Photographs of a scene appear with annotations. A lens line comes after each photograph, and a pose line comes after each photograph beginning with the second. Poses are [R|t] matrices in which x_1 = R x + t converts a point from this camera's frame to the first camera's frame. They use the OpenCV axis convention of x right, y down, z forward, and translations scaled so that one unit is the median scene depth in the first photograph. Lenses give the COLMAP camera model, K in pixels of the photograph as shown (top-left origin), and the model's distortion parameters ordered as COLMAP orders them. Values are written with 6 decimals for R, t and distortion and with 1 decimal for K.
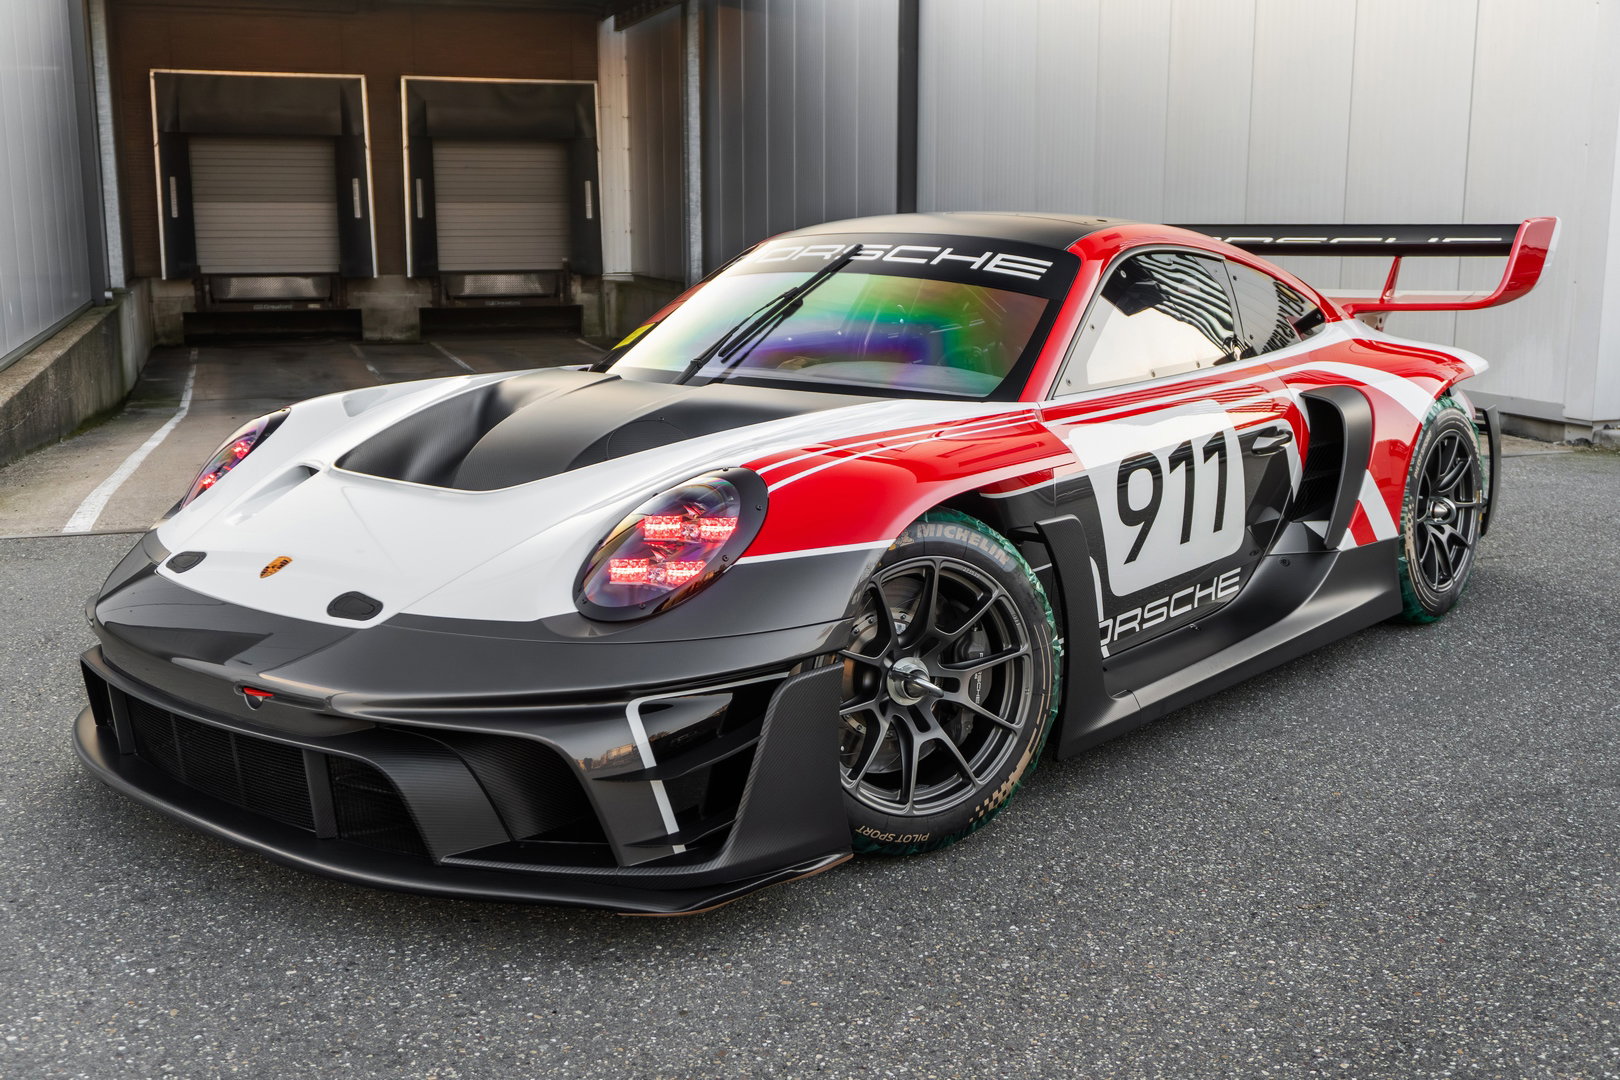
lens RADIAL K [[1702.4, 0, 807.2], [0, 1702.4, 522.8], [0, 0, 1]] dist [-0.024312, -0.017482]
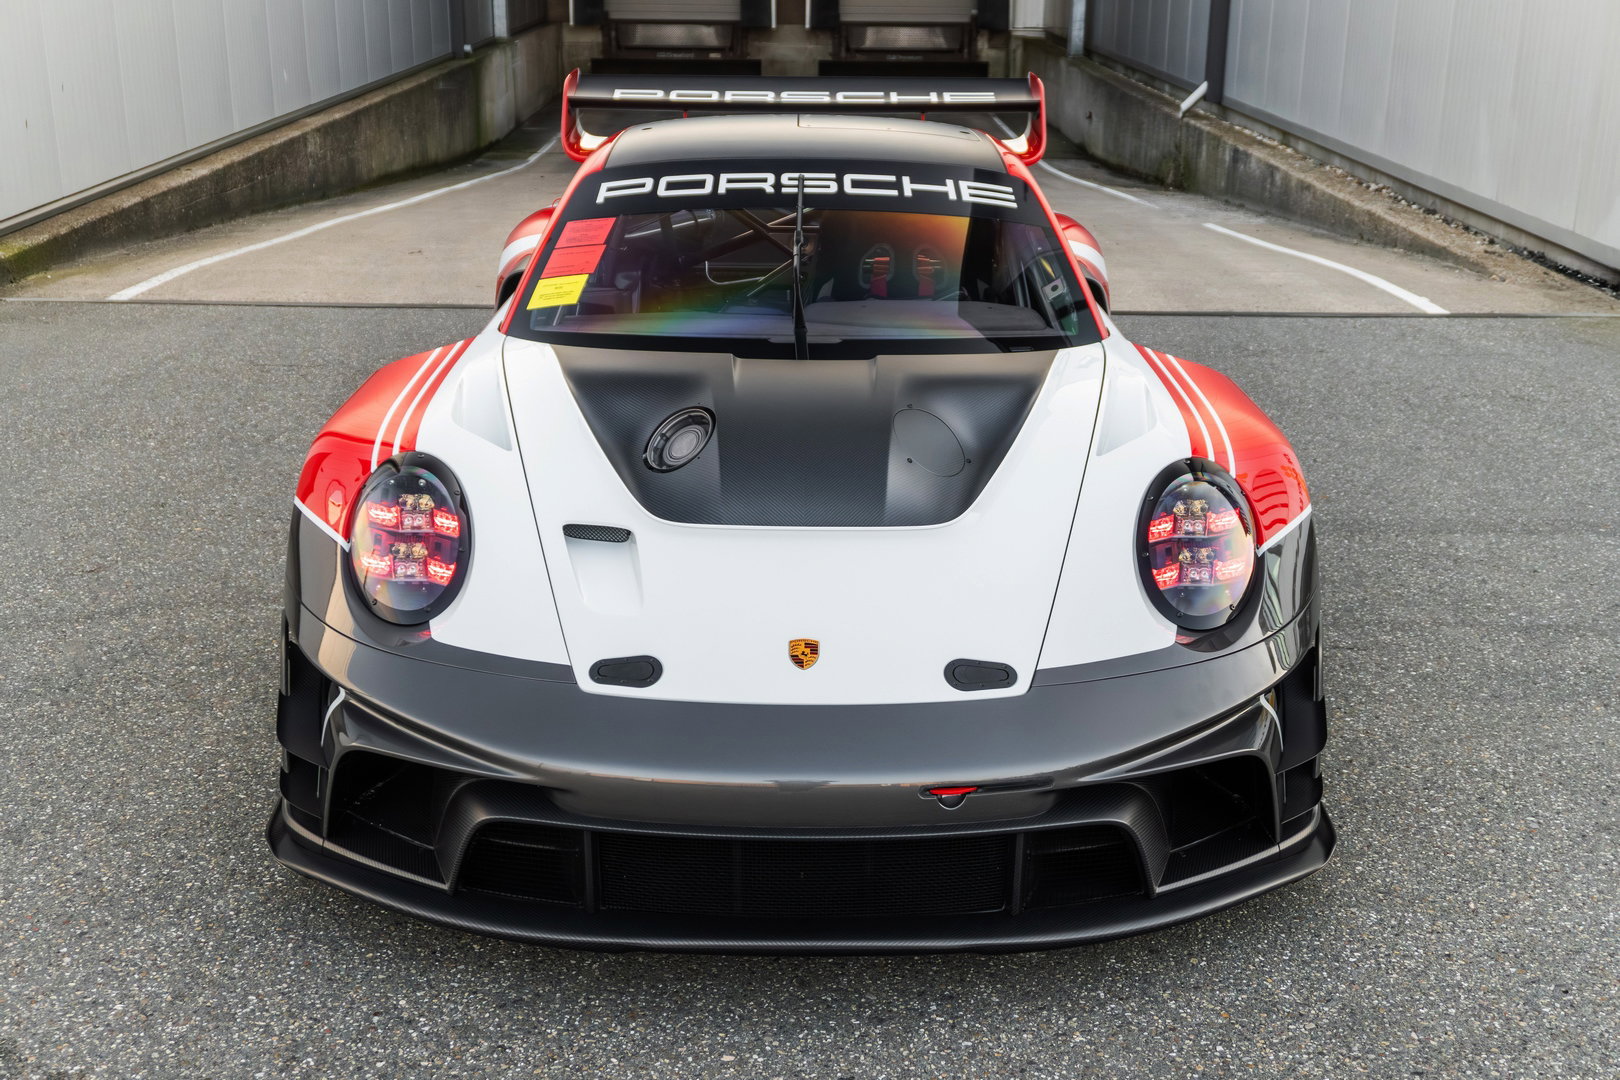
lens RADIAL K [[1850.7, 0, 810.0], [0, 1850.7, 540.0], [0, 0, 1]] dist [-0.011005, -0.015290]
pose [[0.944061, 0.111175, -0.310465, 0.773969], [-0.066138, 0.986162, 0.152024, -0.097115], [0.323070, -0.122986, 0.938350, -0.192205]]
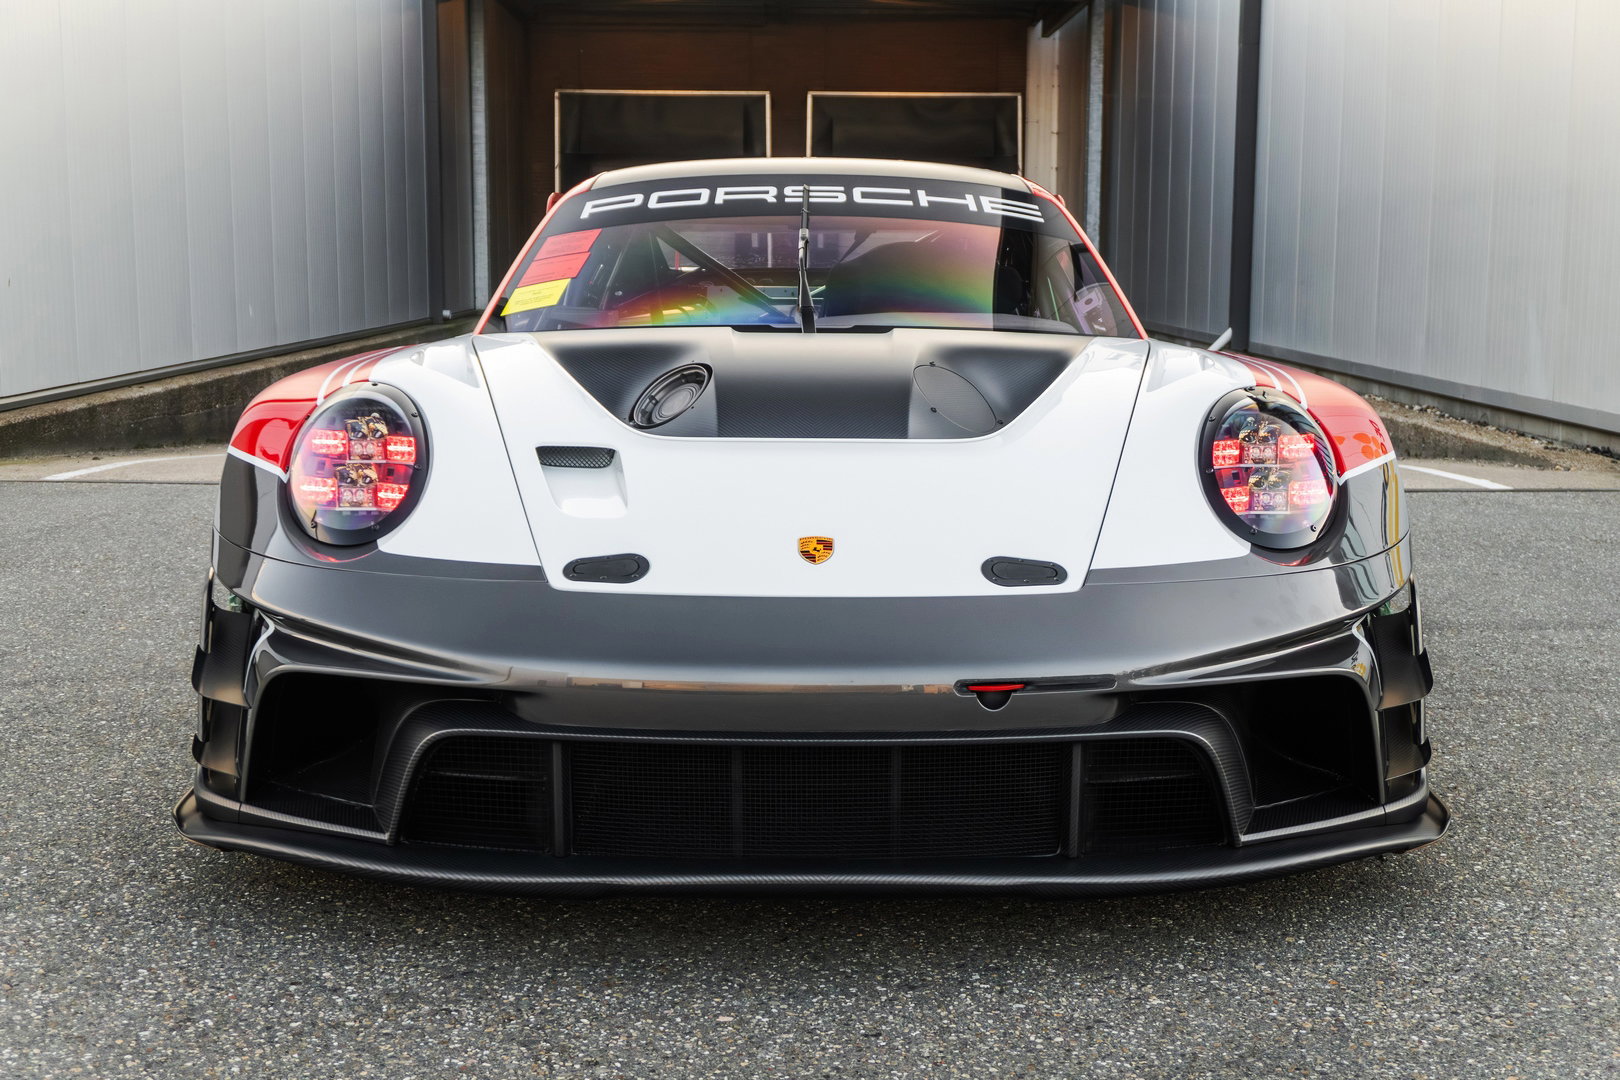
lens RADIAL K [[2002.4, 0, 816.3], [0, 2002.4, 536.0], [0, 0, 1]] dist [-0.001982, -0.028433]
pose [[0.945617, 0.048170, -0.321697, 0.765626], [-0.061754, 0.997573, -0.032153, 0.086156], [0.319367, 0.050270, 0.946297, -0.146792]]
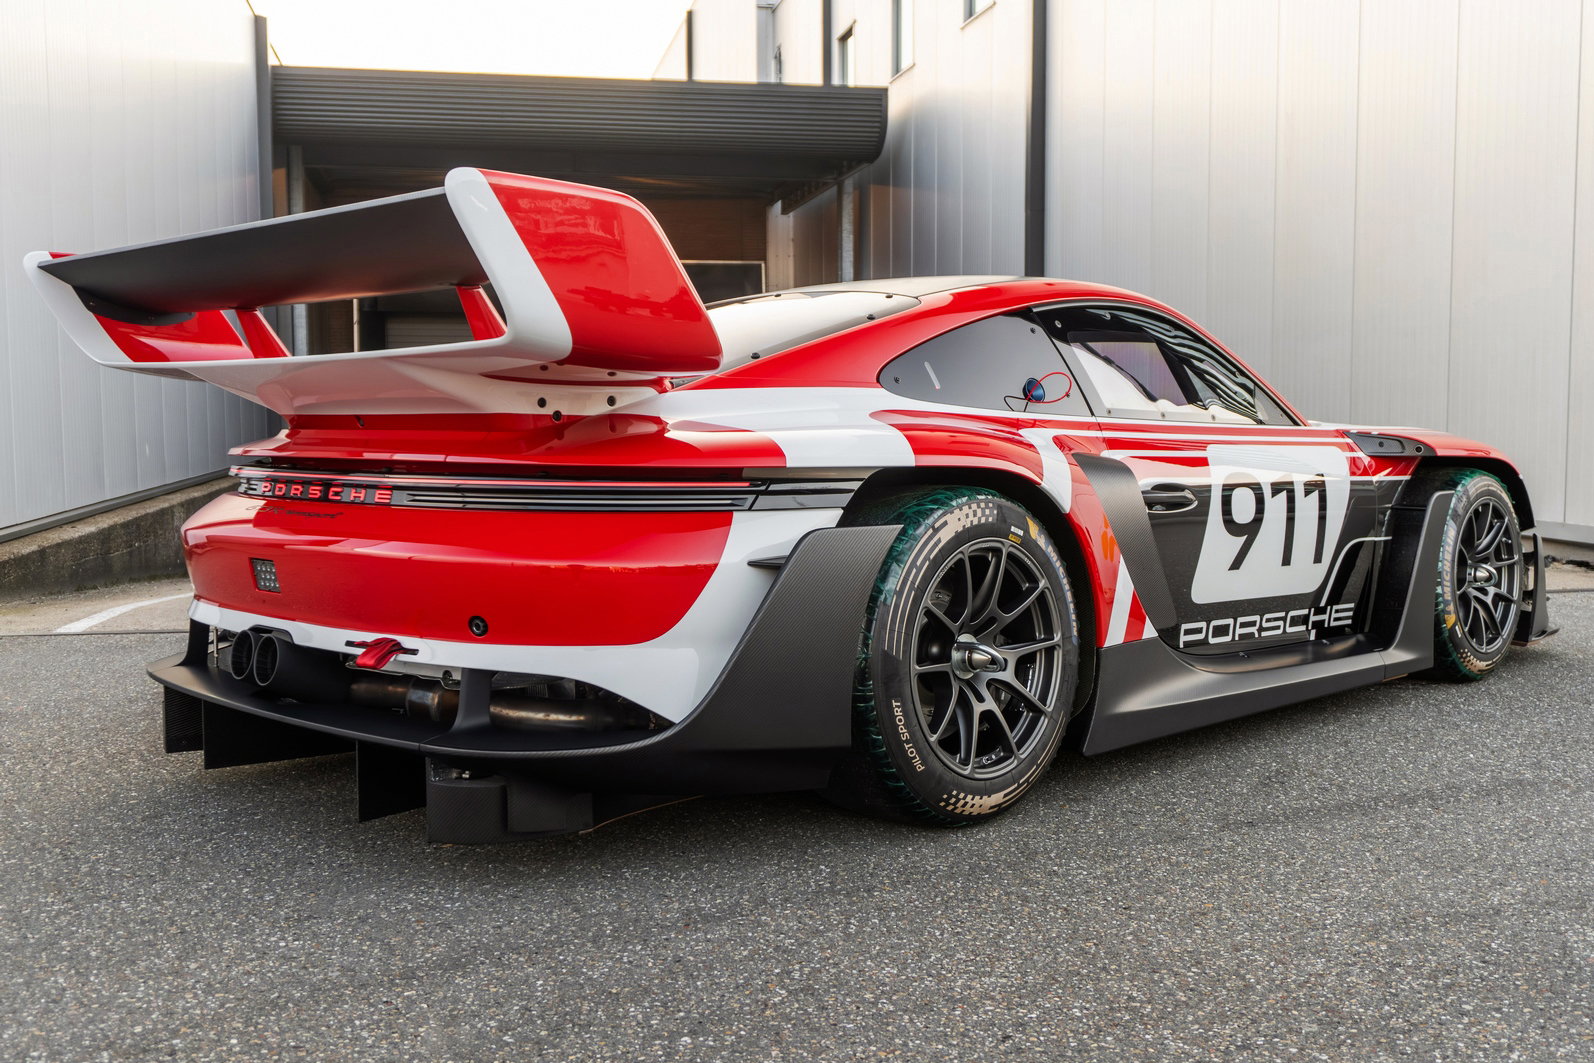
lens RADIAL K [[1622.2, 0, 808.5], [0, 1622.2, 532.6], [0, 0, 1]] dist [-0.019287, -0.002805]
pose [[0.991916, 0.005246, -0.126790, 0.195406], [-0.018361, 0.994564, -0.102497, 0.058732], [0.125563, 0.103997, 0.986620, 0.177635]]
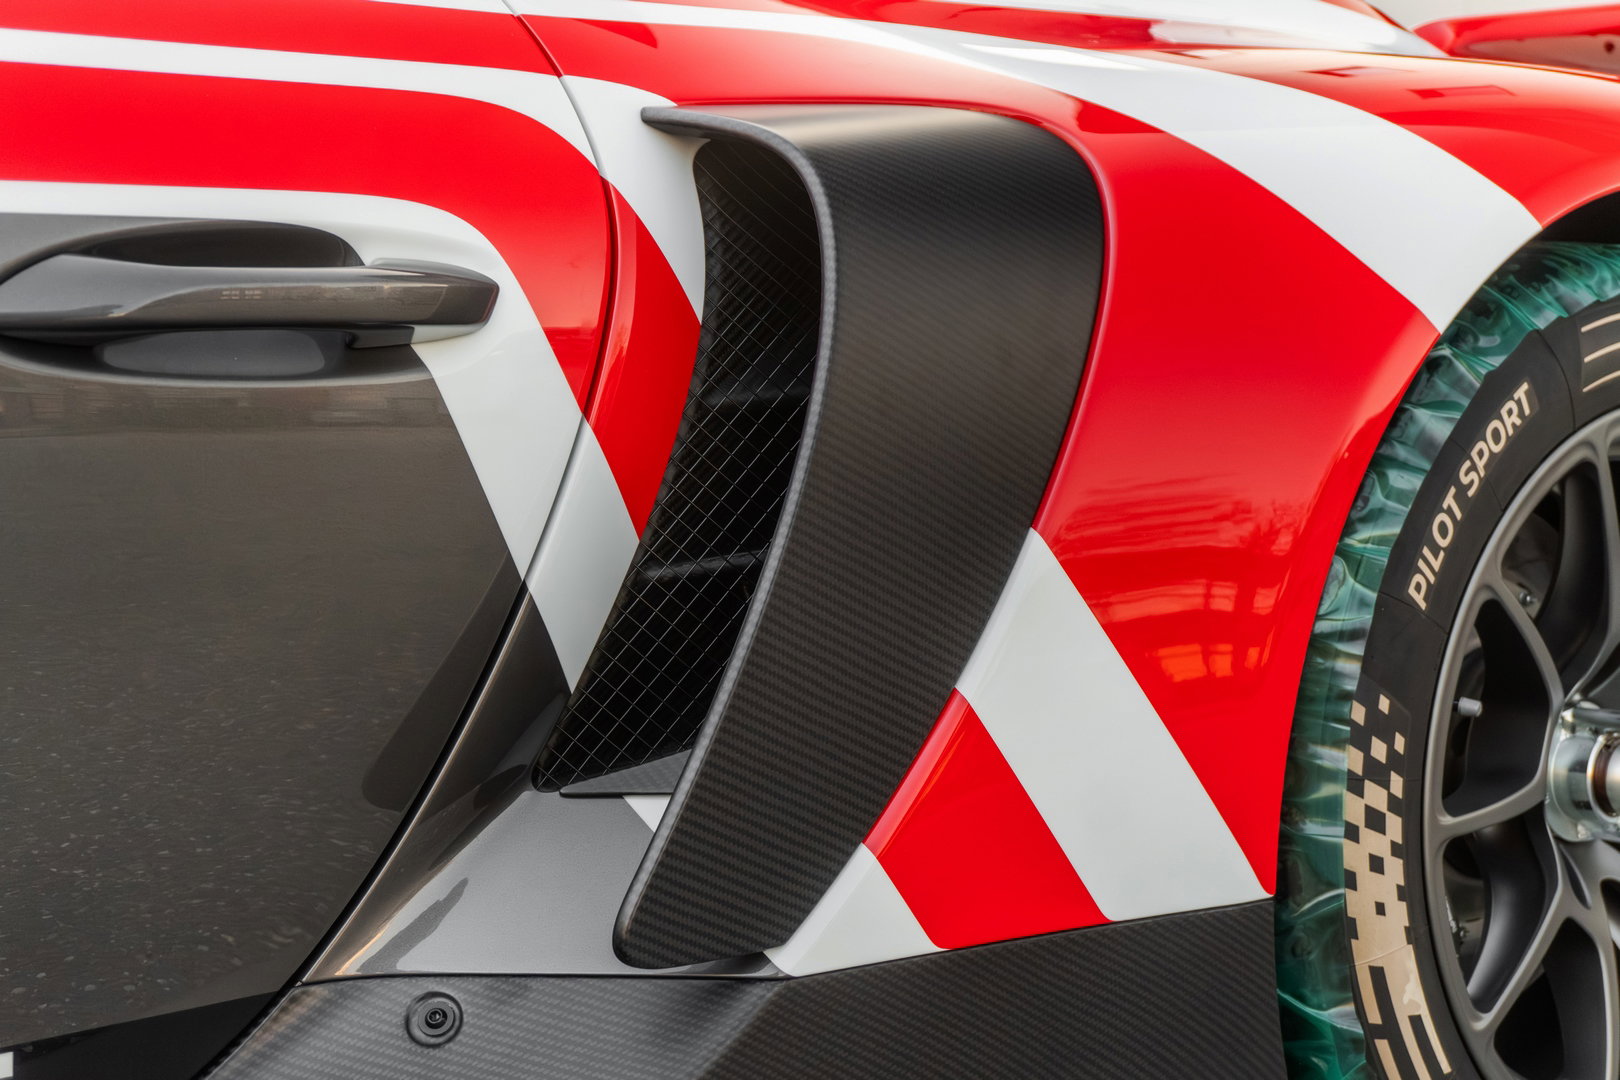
lens RADIAL K [[2192.9, 0, 810.0], [0, 2192.9, 540.0], [0, 0, 1]] dist [-0.017549, -0.009541]
pose [[0.977722, 0.026001, -0.208286, 0.406800], [-0.046146, 0.994647, -0.092450, -0.008359], [0.204768, 0.100002, 0.973689, 0.873976]]
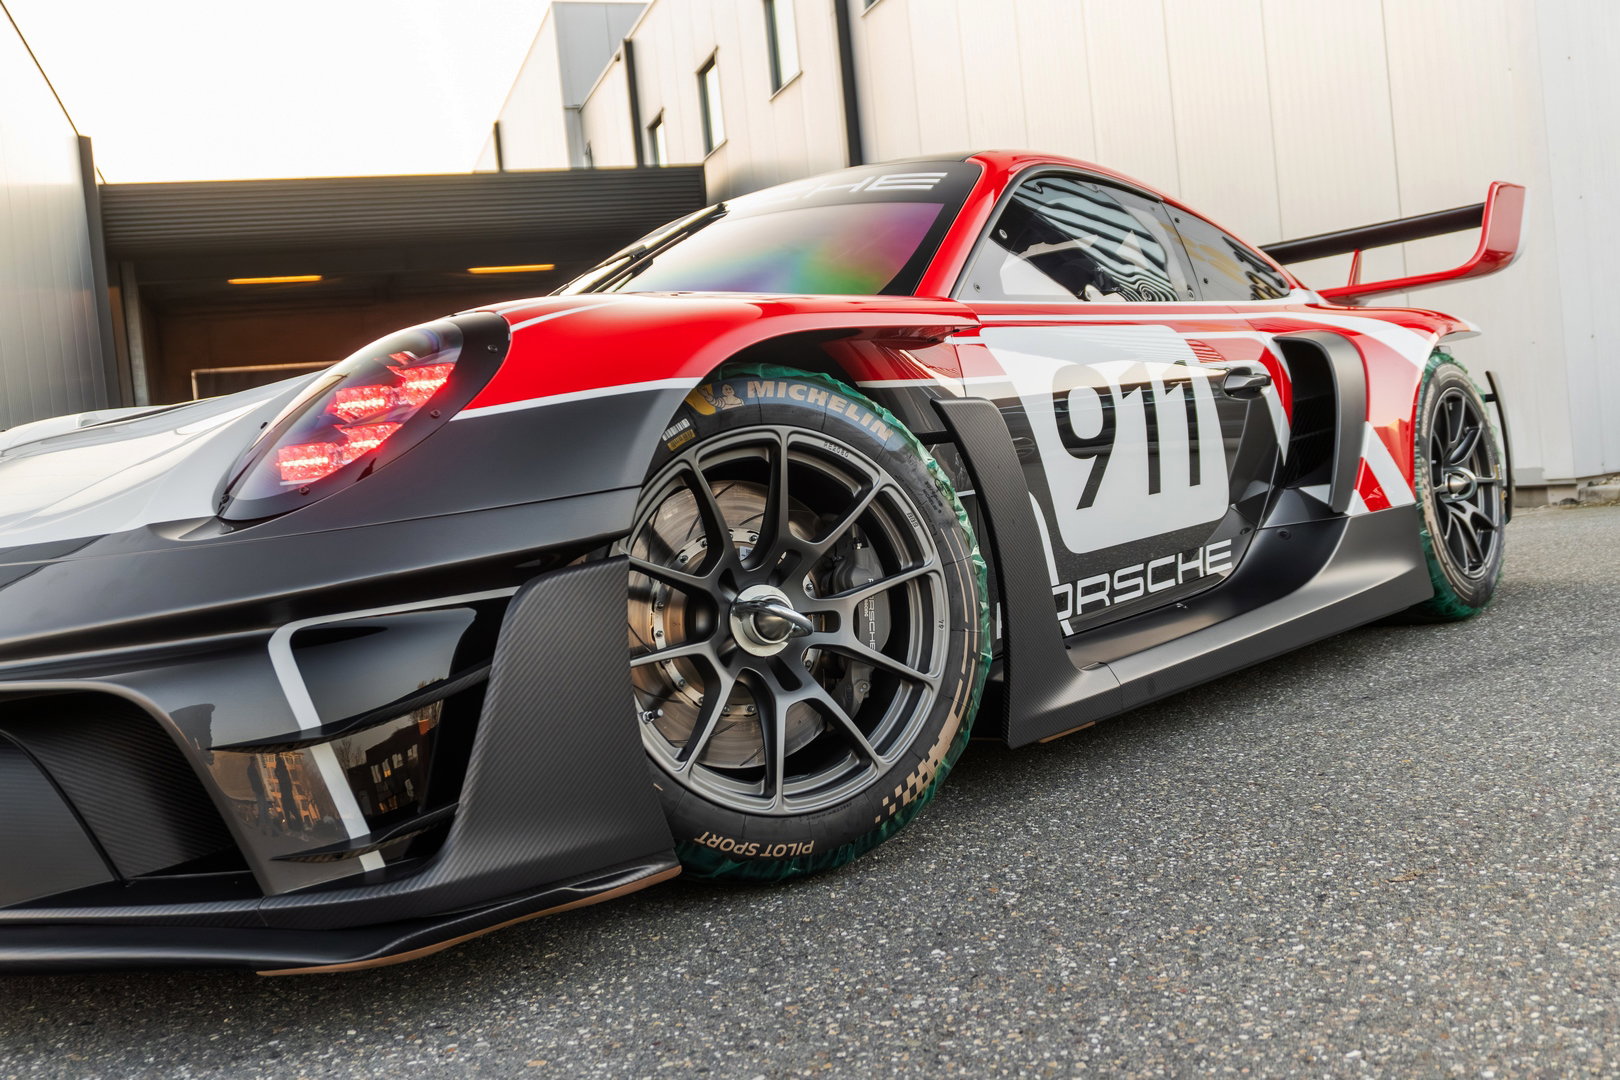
lens RADIAL K [[1514.0, 0, 808.3], [0, 1514.0, 523.7], [0, 0, 1]] dist [-0.037909, -0.004514]
pose [[0.994901, -0.100433, -0.009244, 0.068902], [0.097818, 0.983189, -0.154176, 0.119261], [0.024573, 0.152485, 0.988000, 0.312984]]
